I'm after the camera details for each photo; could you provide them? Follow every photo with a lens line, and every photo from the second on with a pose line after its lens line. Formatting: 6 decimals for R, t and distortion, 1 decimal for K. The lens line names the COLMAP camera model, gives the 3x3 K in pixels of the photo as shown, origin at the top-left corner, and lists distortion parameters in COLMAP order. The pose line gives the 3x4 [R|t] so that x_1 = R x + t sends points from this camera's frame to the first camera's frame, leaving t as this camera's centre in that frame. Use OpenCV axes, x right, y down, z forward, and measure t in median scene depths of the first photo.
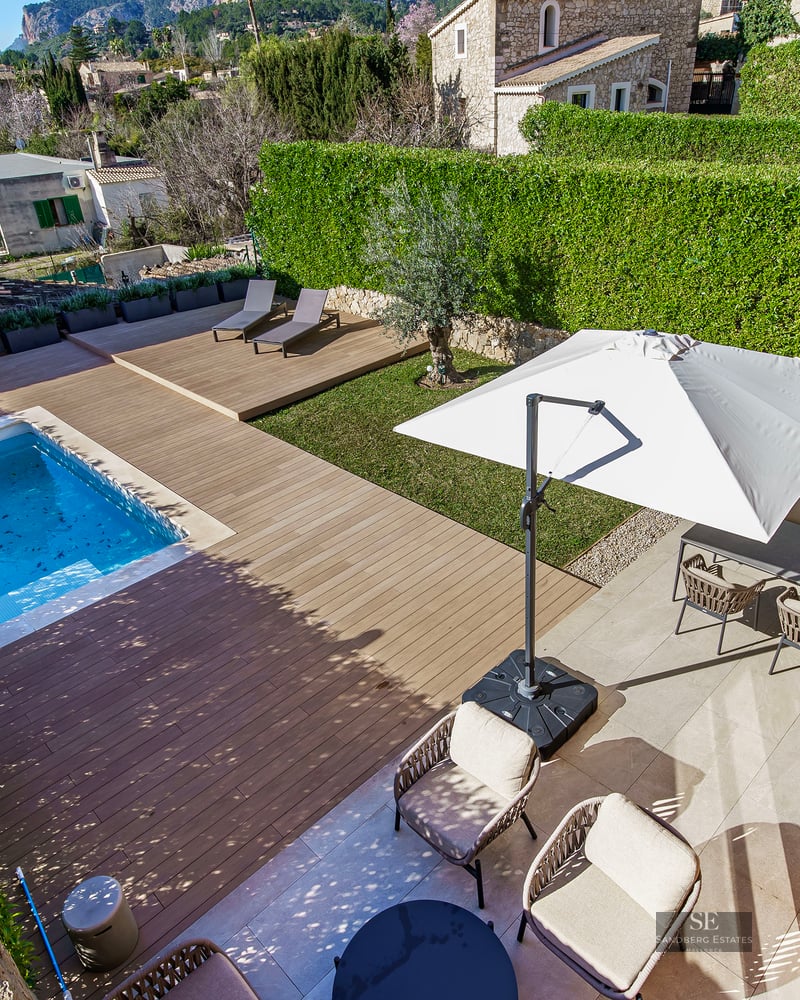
lens RADIAL K [[772.8, 0, 422.2], [0, 772.8, 522.5], [0, 0, 1]] dist [0.010785, -0.006441]
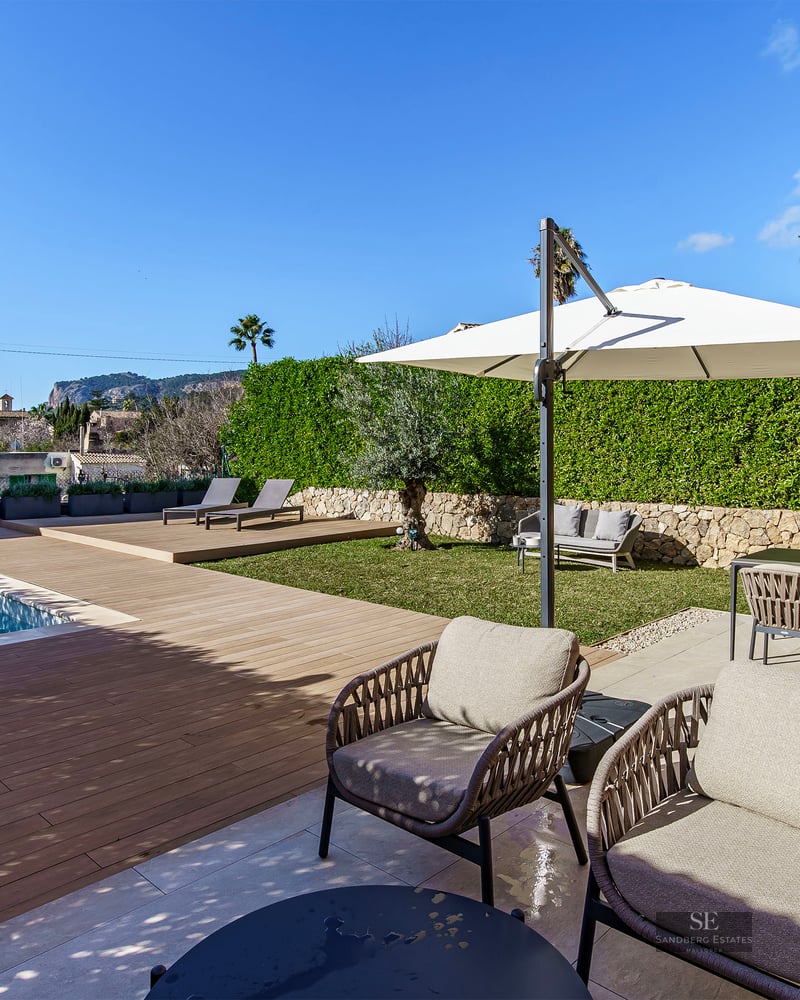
lens RADIAL K [[772.8, 0, 422.2], [0, 772.8, 522.5], [0, 0, 1]] dist [0.010785, -0.006441]
pose [[0.997349, 0.061552, 0.038819, 0.000459], [-0.032742, 0.855966, -0.515994, 0.264236], [-0.064988, 0.513355, 0.855712, 0.237277]]
